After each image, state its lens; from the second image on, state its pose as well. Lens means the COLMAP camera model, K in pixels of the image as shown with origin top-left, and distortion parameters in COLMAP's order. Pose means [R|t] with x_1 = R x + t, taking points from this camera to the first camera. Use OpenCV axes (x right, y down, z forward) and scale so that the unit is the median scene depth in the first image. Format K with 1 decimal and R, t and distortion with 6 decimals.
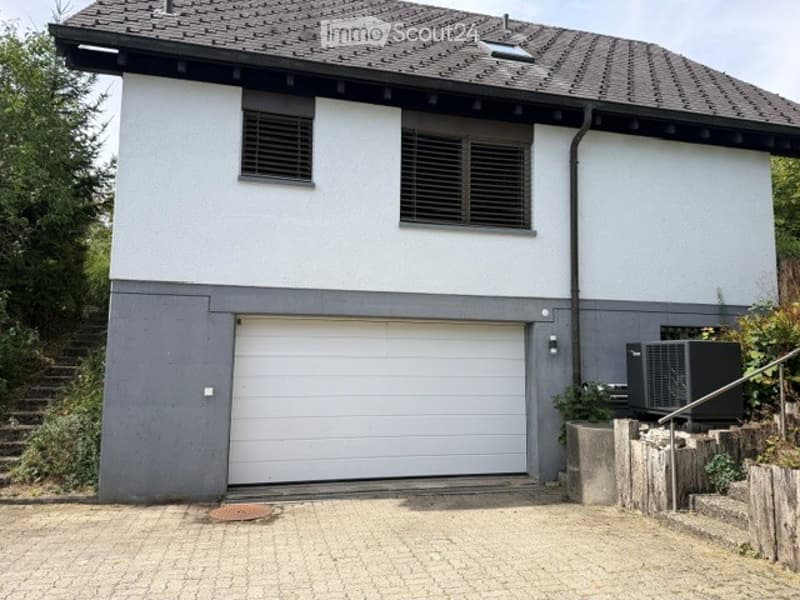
lens RADIAL K [[560.8, 0, 400.0], [0, 560.8, 300.0], [0, 0, 1]] dist [0.045996, -0.048647]
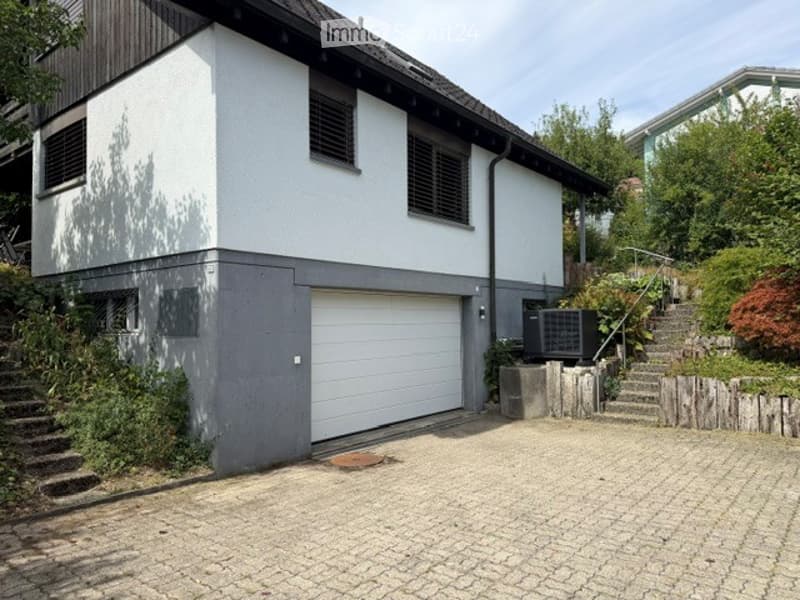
lens RADIAL K [[560.8, 0, 400.0], [0, 560.8, 300.0], [0, 0, 1]] dist [0.045996, -0.048647]
pose [[0.795194, 0.004035, 0.606342, -0.841823], [-0.041212, 0.998025, 0.047406, -0.007037], [-0.604953, -0.062685, 0.793790, 0.056800]]
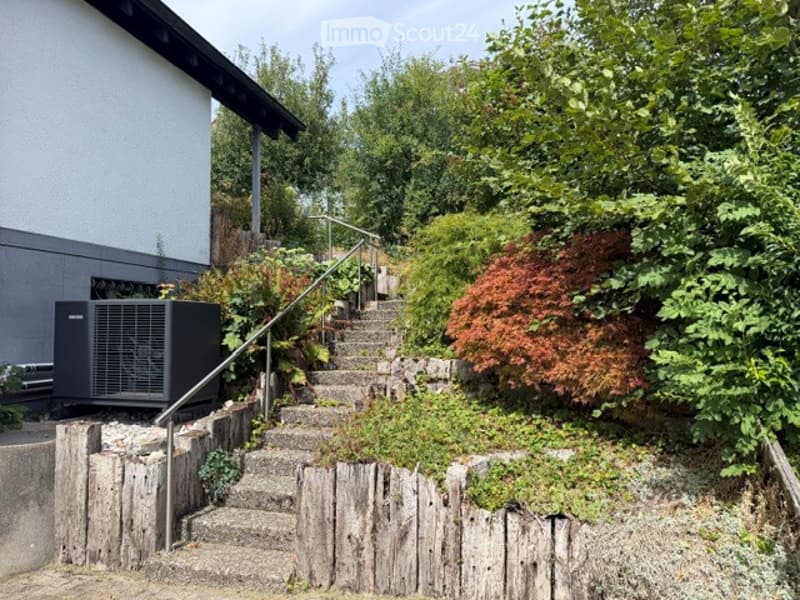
lens RADIAL K [[560.8, 0, 400.0], [0, 560.8, 300.0], [0, 0, 1]] dist [0.045996, -0.048647]
pose [[0.457675, 0.028571, 0.888660, 0.003348], [-0.092255, 0.995615, 0.015503, 0.033809], [-0.884320, -0.089079, 0.458304, 0.409288]]
